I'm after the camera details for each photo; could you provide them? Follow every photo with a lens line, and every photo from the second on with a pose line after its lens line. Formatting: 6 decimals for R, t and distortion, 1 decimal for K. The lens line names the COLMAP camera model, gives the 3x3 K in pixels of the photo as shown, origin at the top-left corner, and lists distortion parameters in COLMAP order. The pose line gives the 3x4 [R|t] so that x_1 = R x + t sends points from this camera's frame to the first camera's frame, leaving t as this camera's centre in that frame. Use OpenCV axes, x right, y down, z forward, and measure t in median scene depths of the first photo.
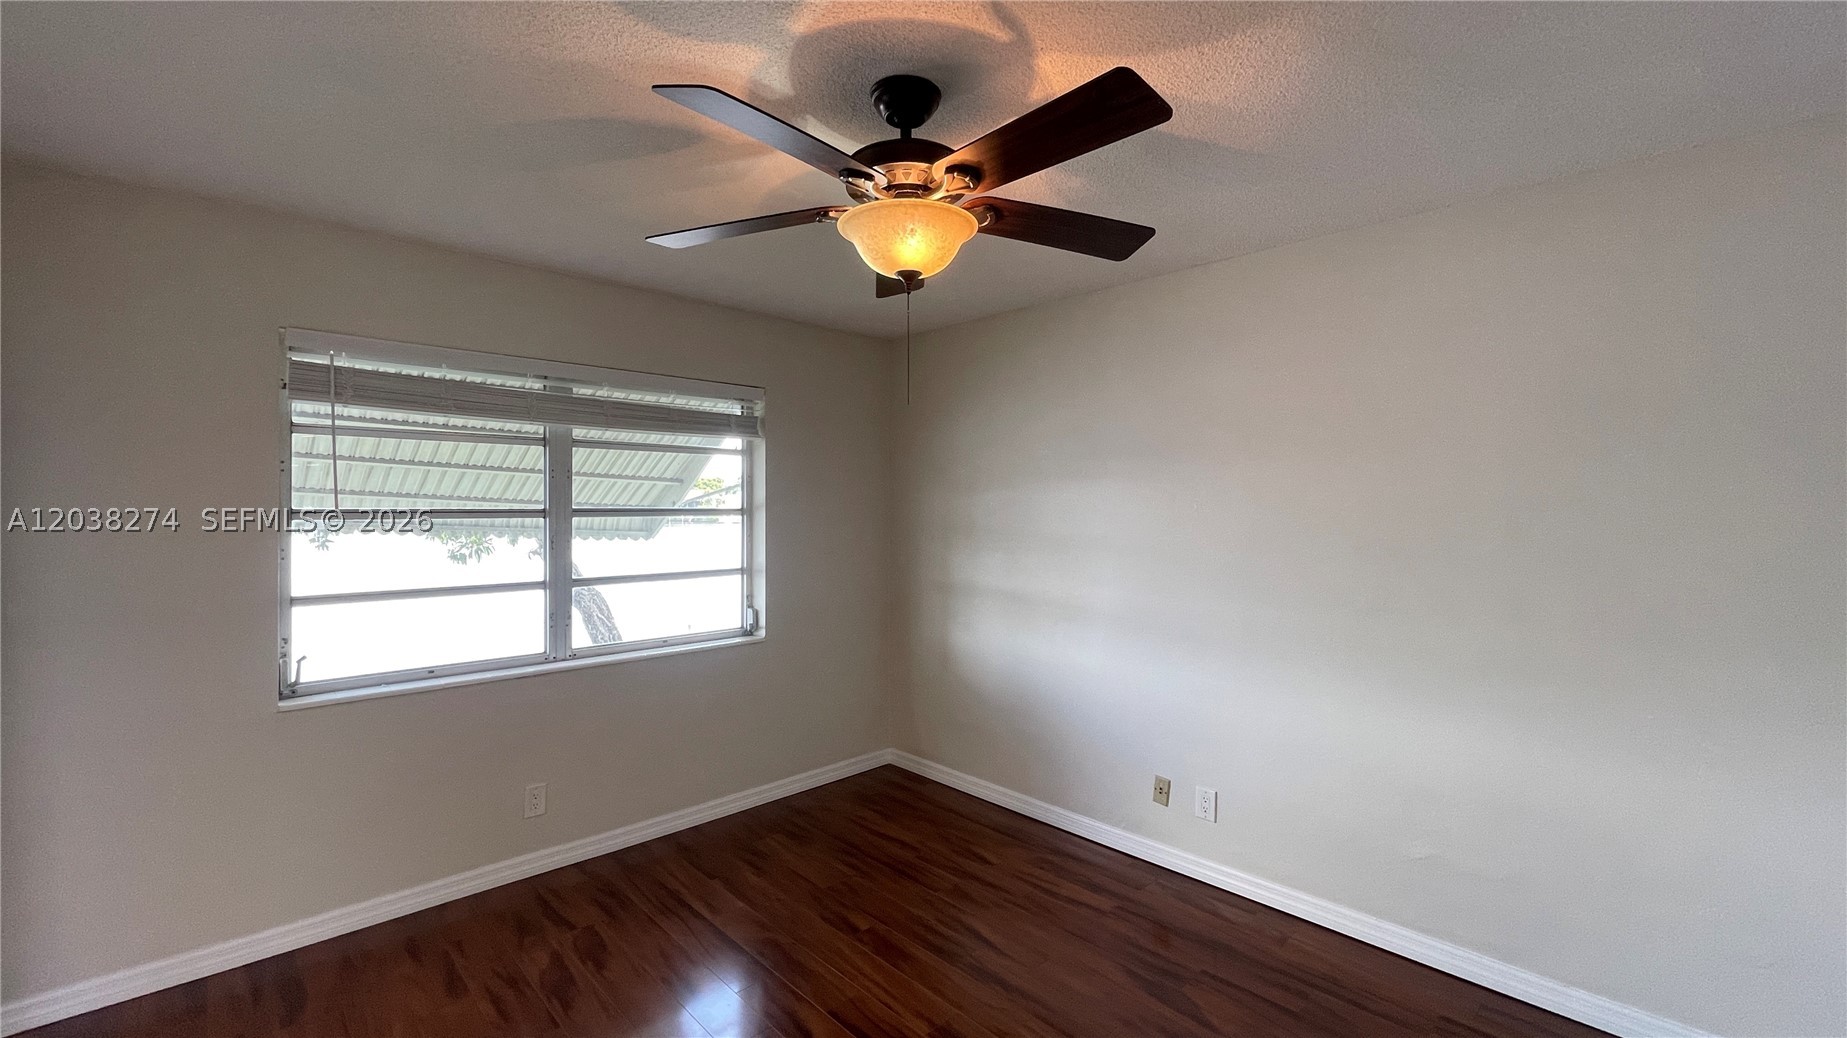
lens RADIAL K [[751.3, 0, 918.4], [0, 751.3, 511.1], [0, 0, 1]] dist [0.001525, 0.000700]
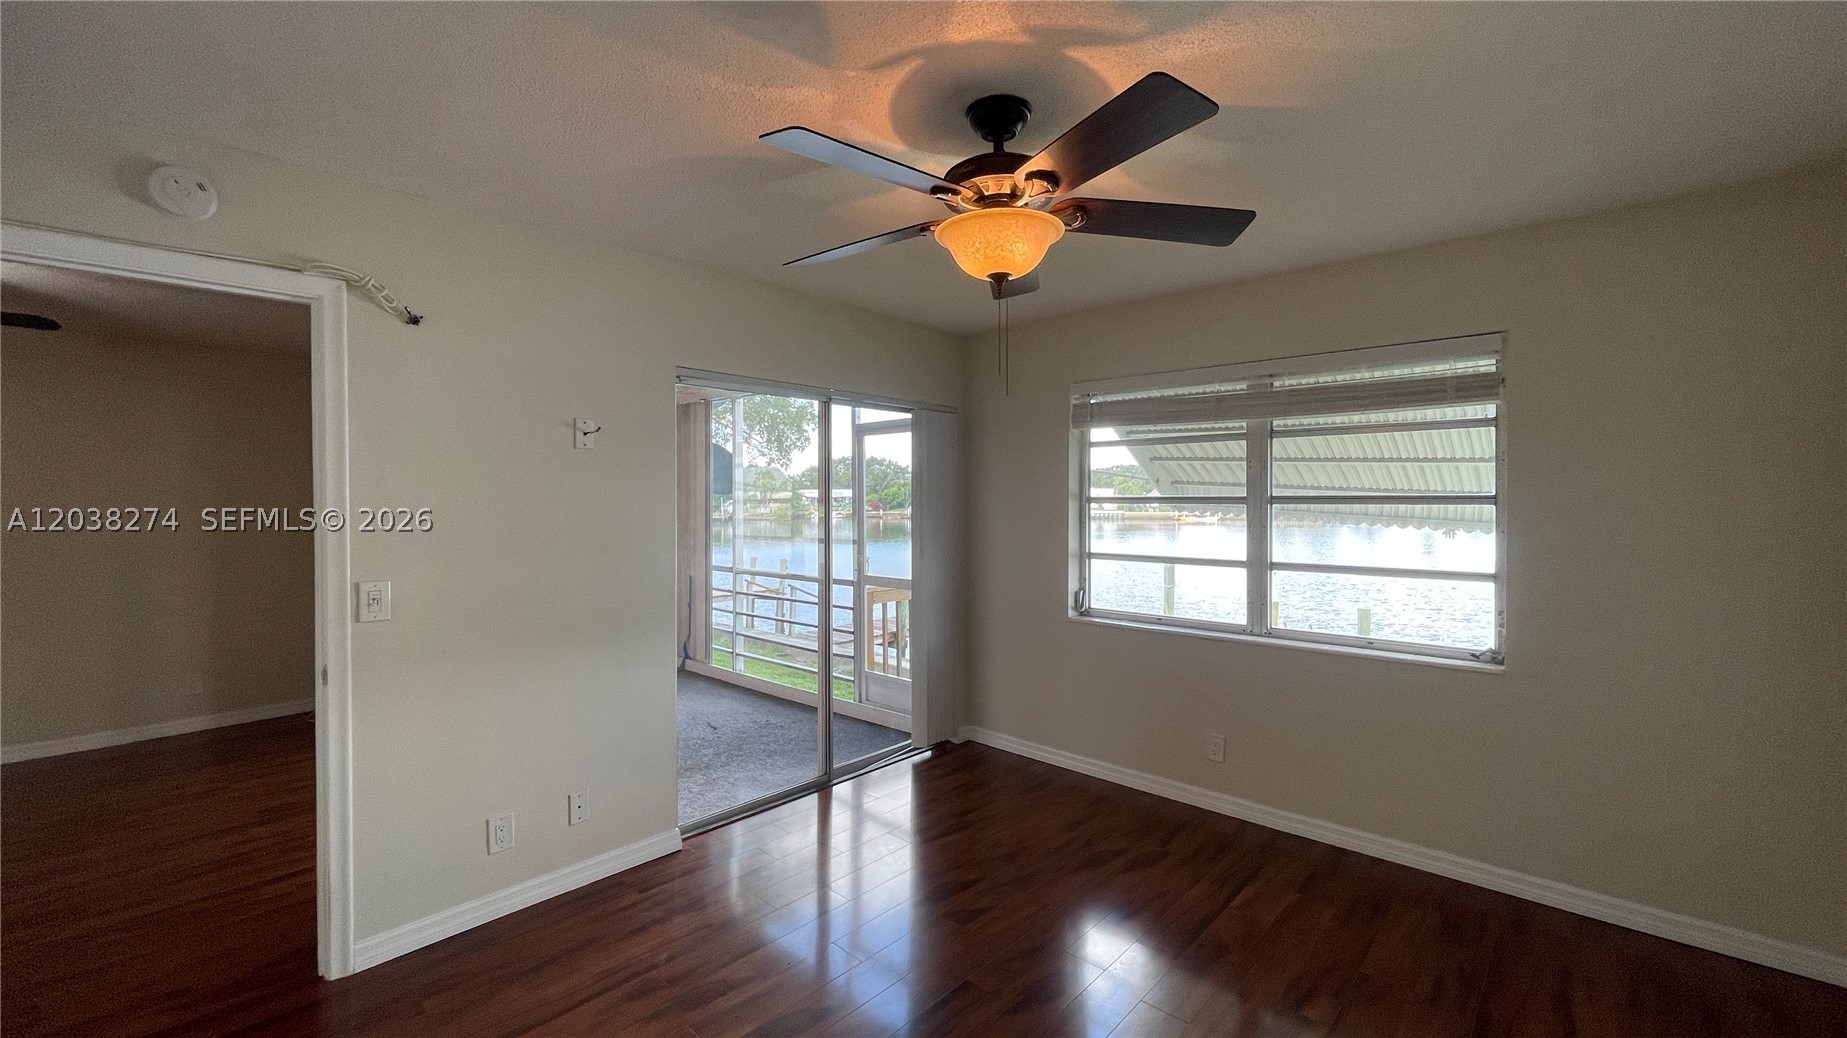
lens RADIAL K [[751.3, 0, 927.7], [0, 751.3, 514.6], [0, 0, 1]] dist [0.001525, 0.000700]
pose [[0.072172, 0.026178, -0.997049, 0.570793], [-0.000370, 0.999656, 0.026220, -0.004887], [0.997392, -0.001523, 0.072157, 0.442160]]
